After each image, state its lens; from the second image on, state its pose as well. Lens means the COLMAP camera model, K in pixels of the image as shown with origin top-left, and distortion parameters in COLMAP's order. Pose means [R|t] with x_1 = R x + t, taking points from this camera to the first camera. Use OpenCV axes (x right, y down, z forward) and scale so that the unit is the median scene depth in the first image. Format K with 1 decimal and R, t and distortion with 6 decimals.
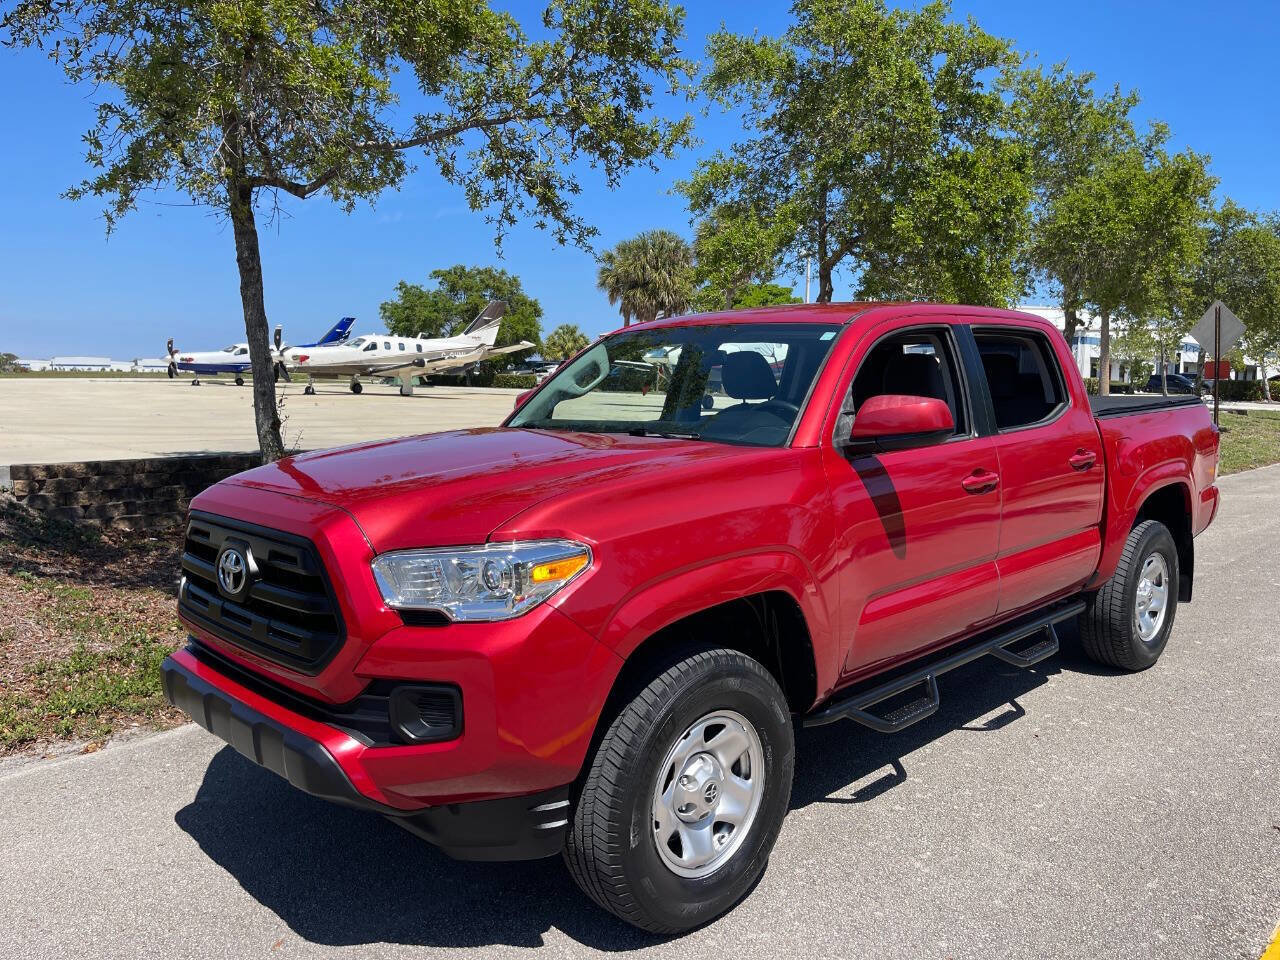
lens RADIAL K [[993.1, 0, 638.8], [0, 993.1, 485.9], [0, 0, 1]] dist [0.088350, -0.109692]
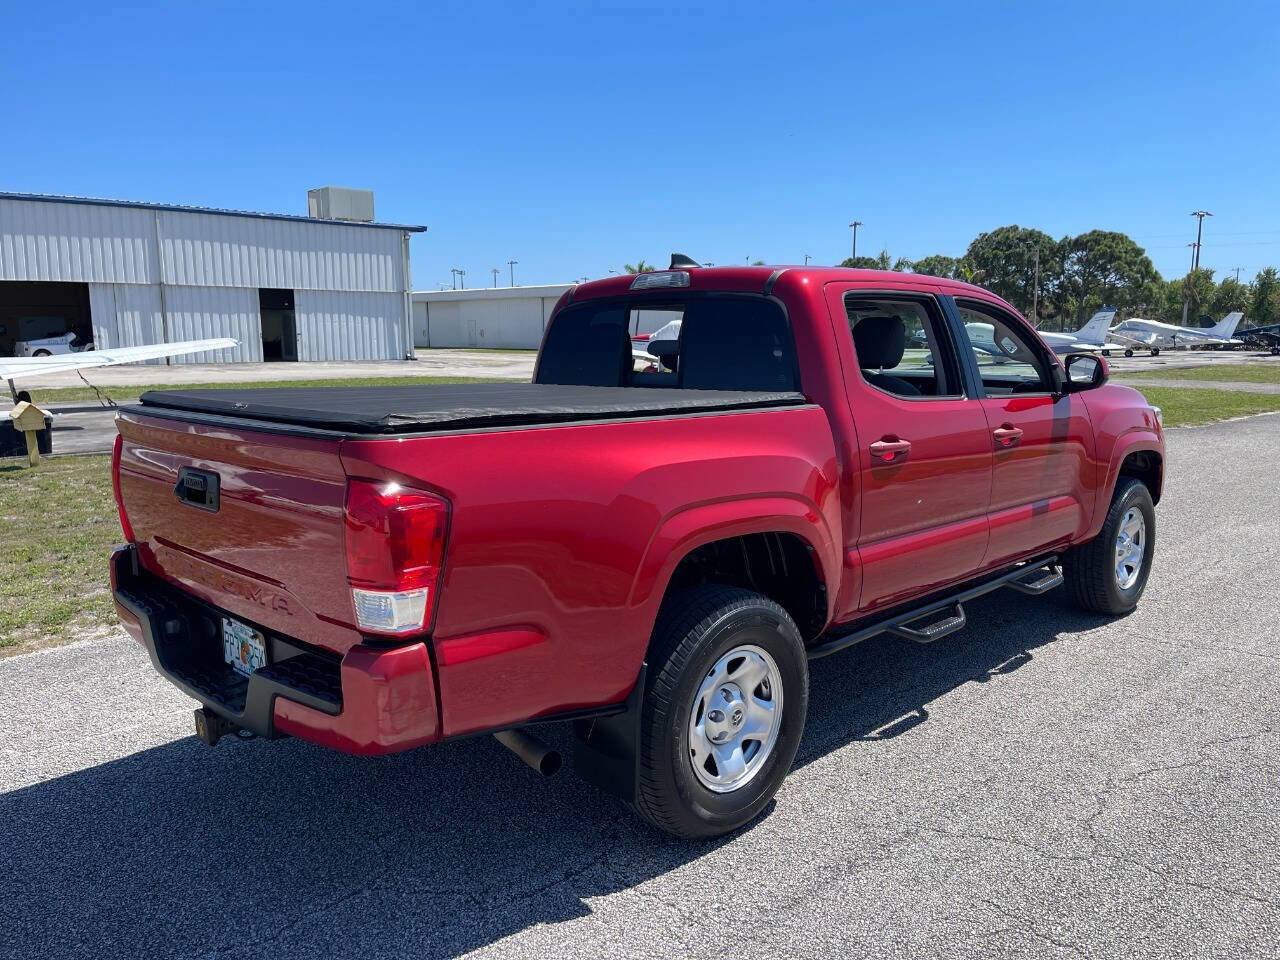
lens RADIAL K [[993.1, 0, 641.0], [0, 993.1, 477.0], [0, 0, 1]] dist [0.088350, -0.109692]
pose [[0.999676, -0.007518, -0.024331, -0.007370], [0.008150, 0.999630, 0.025952, 0.010381], [0.024127, -0.026142, 0.999367, -0.103039]]
